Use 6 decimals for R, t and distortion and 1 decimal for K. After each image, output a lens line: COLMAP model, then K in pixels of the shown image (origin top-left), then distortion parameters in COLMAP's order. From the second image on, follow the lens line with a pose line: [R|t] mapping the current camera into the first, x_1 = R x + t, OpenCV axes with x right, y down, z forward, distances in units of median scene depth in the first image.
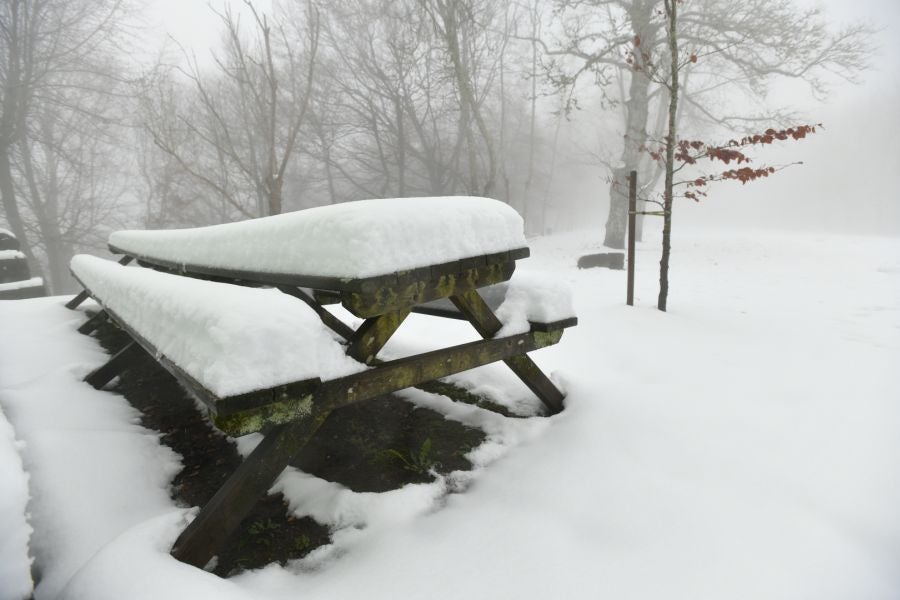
lens RADIAL K [[434.3, 0, 453.1], [0, 434.3, 294.0], [0, 0, 1]] dist [-0.053634, 0.018310]
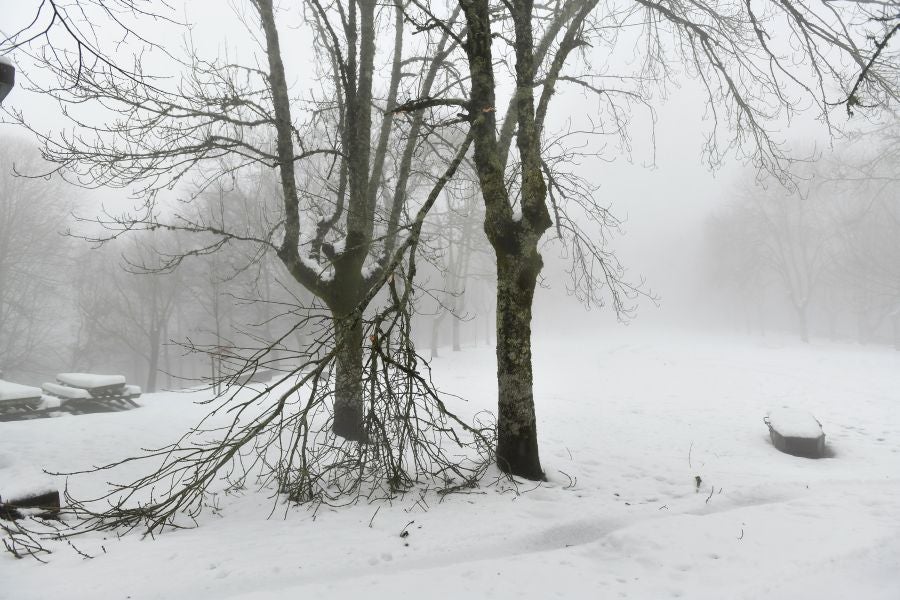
lens RADIAL K [[433.2, 0, 453.0], [0, 433.2, 294.9], [0, 0, 1]] dist [-0.053838, 0.018029]
pose [[0.993787, -0.004264, 0.111219, 1.185883], [0.032137, 0.967698, -0.250056, 0.100262], [-0.106560, 0.252076, 0.961822, -1.654419]]
